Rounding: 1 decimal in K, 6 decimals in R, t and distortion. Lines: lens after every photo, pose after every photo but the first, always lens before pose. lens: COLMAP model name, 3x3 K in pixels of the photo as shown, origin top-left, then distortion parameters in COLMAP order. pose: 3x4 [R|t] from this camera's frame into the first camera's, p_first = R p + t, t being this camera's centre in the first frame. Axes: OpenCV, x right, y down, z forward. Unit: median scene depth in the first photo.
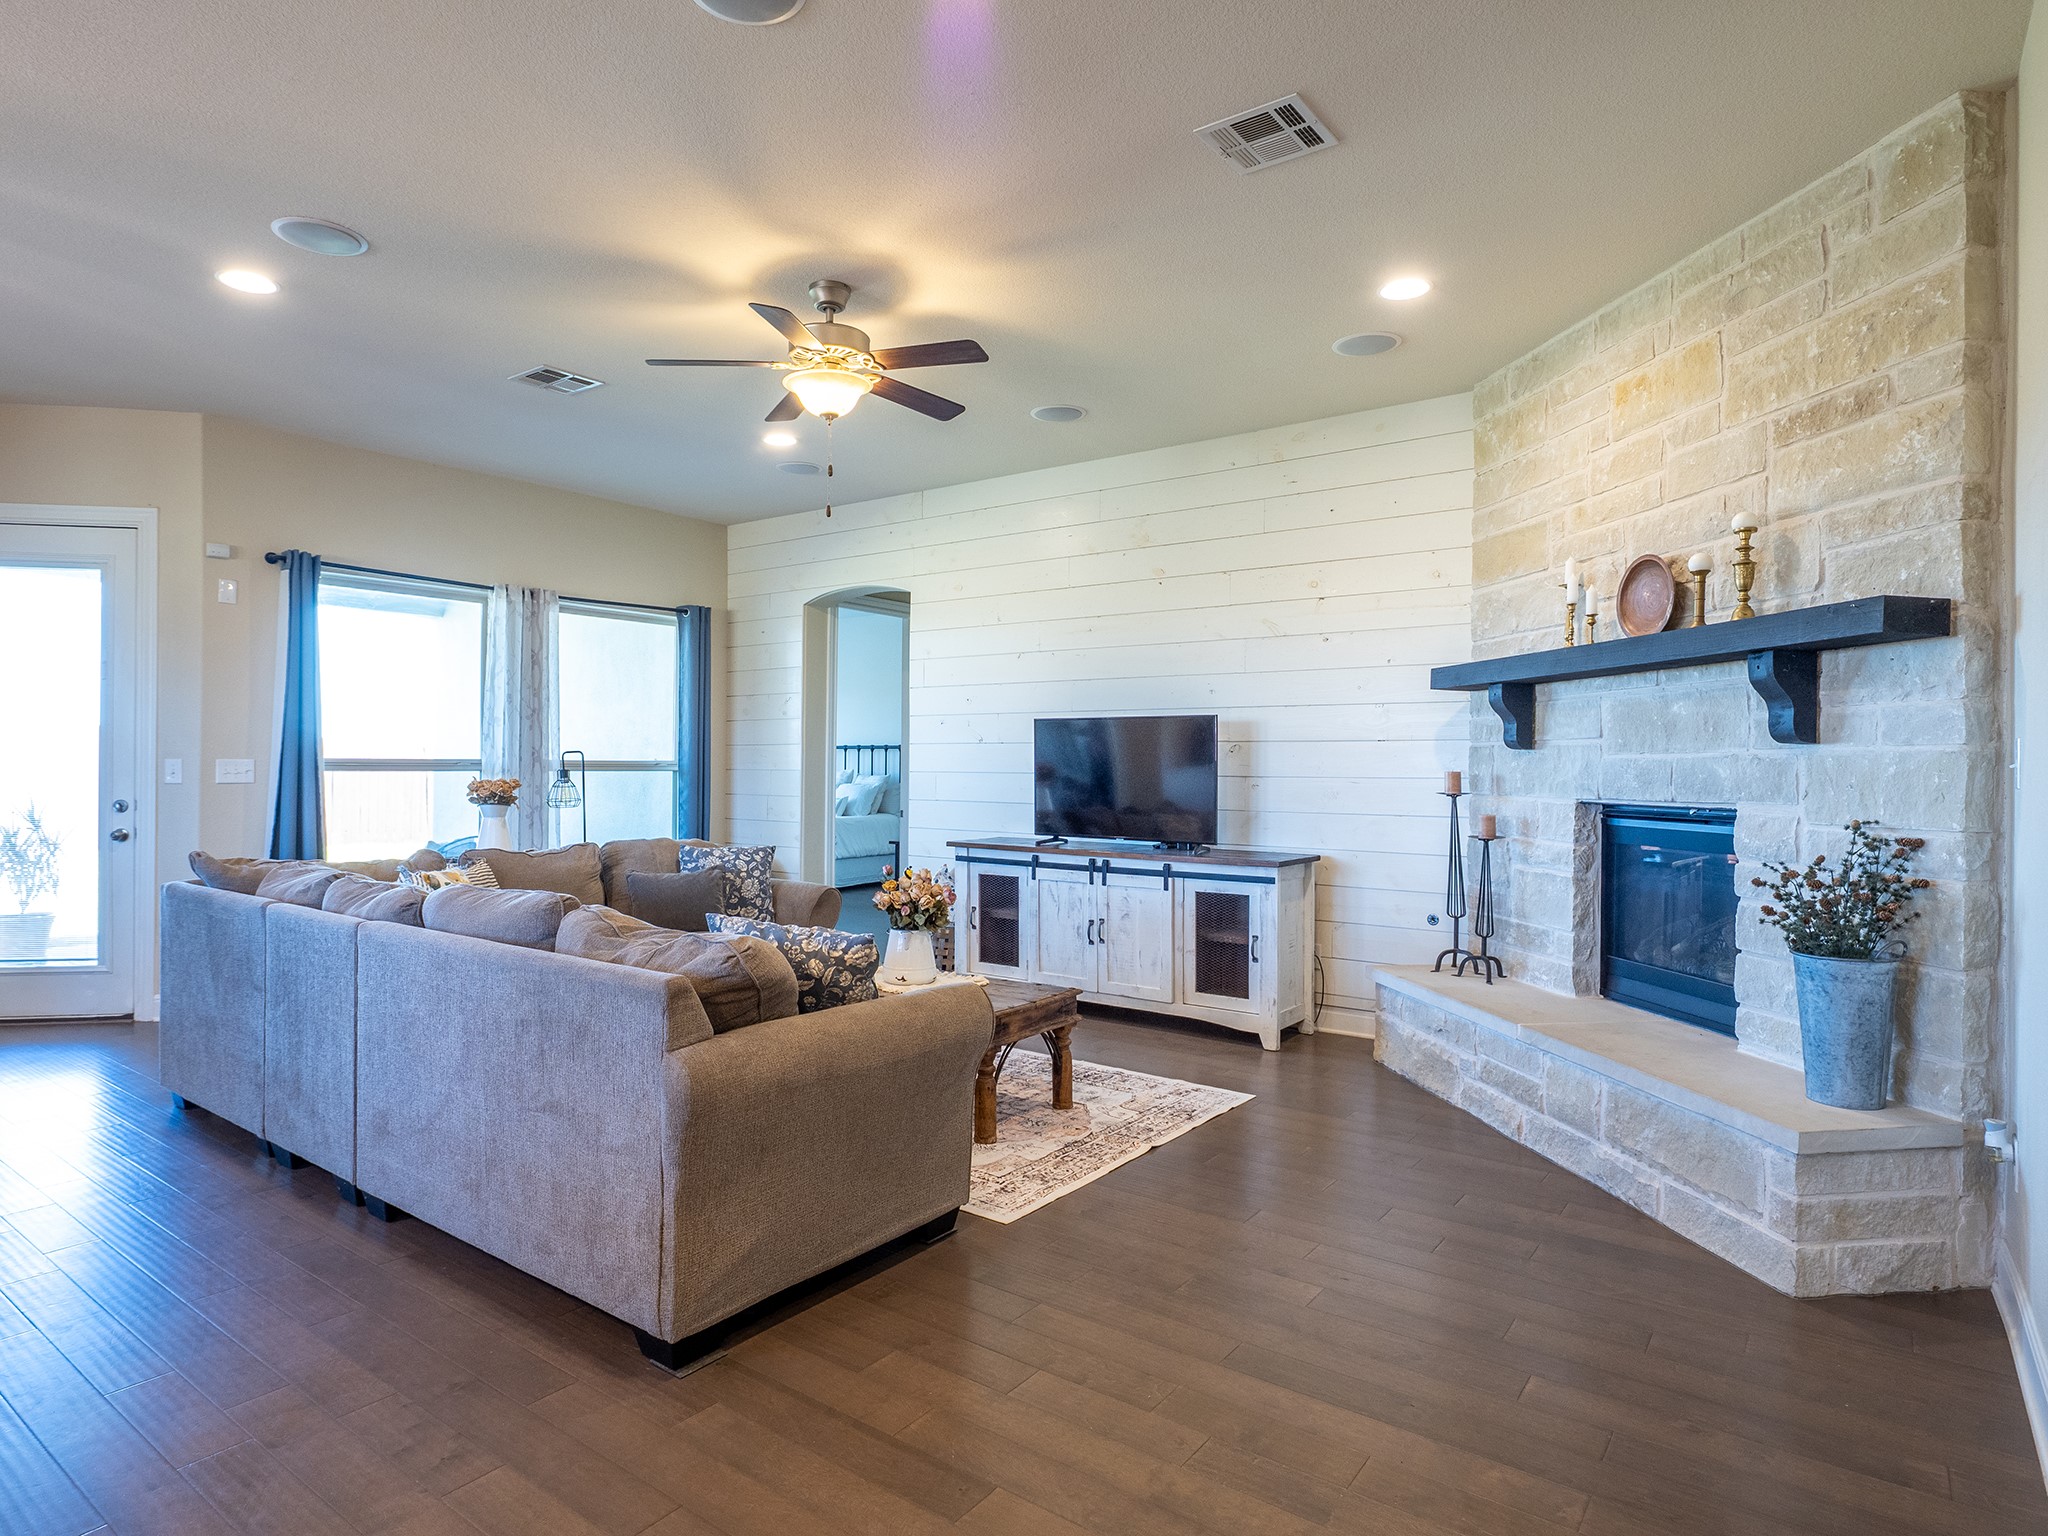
lens RADIAL K [[1131.6, 0, 1024.0], [0, 1131.6, 768.0], [0, 0, 1]] dist [0.000873, 0.000263]
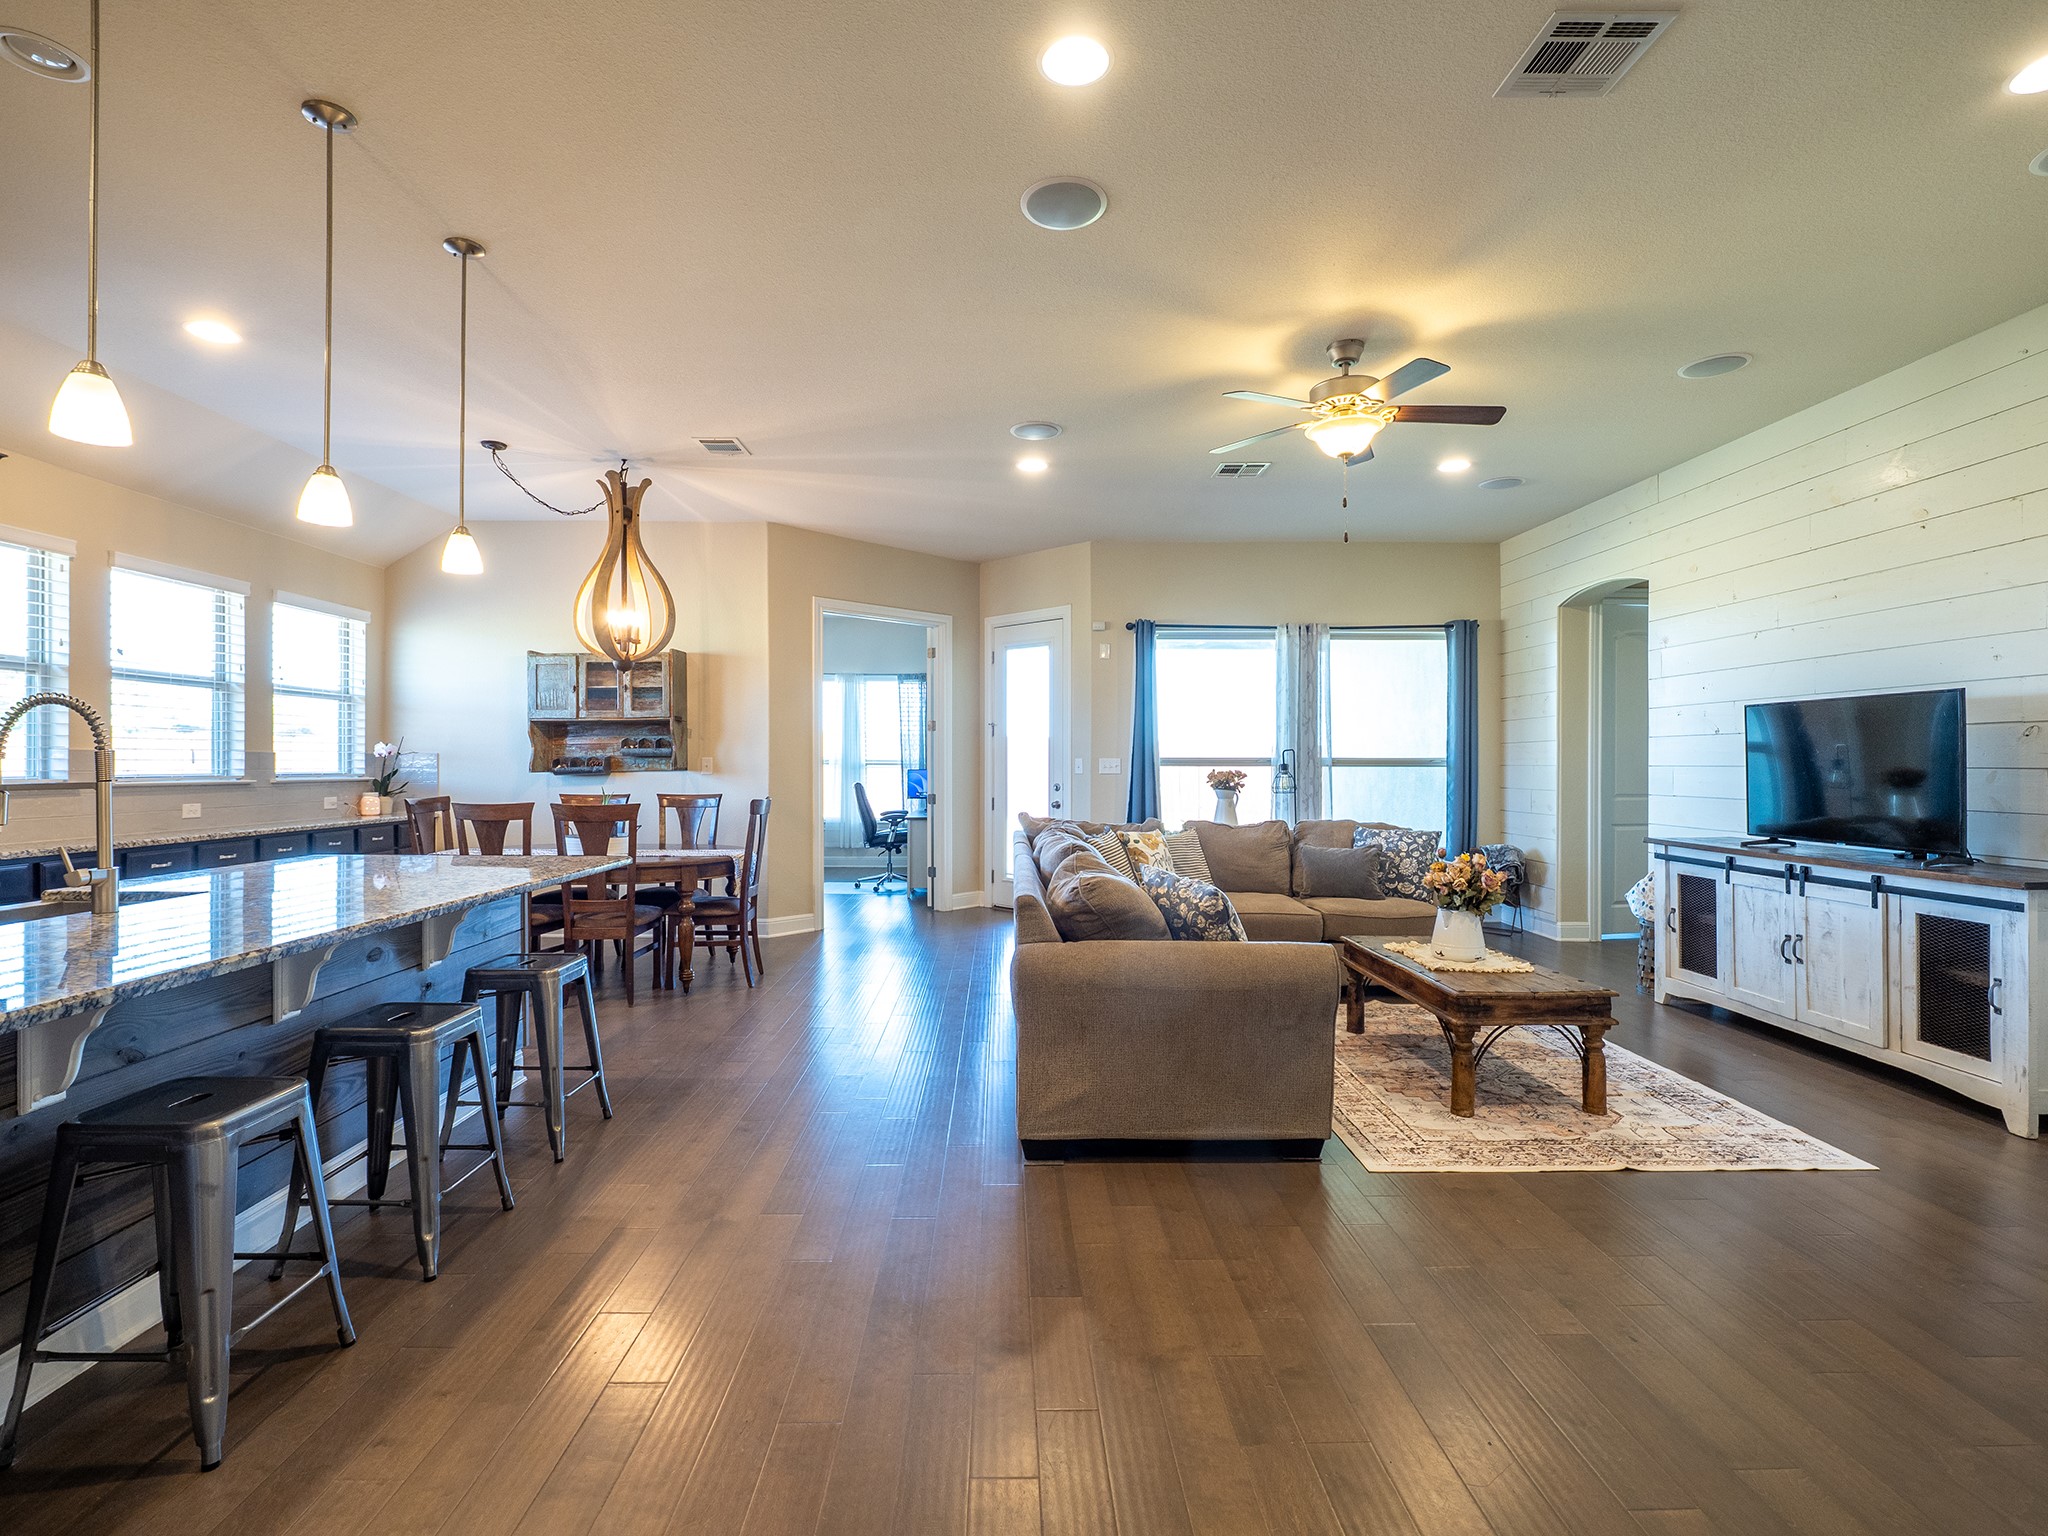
lens RADIAL K [[973.2, 0, 1024.0], [0, 973.2, 768.0], [0, 0, 1]] dist [-0.011835, -0.000527]
pose [[0.609179, -0.002479, -0.793029, 0.299195], [0.000526, 0.999996, -0.002722, 0.009098], [0.793032, 0.001241, 0.609178, 0.093687]]
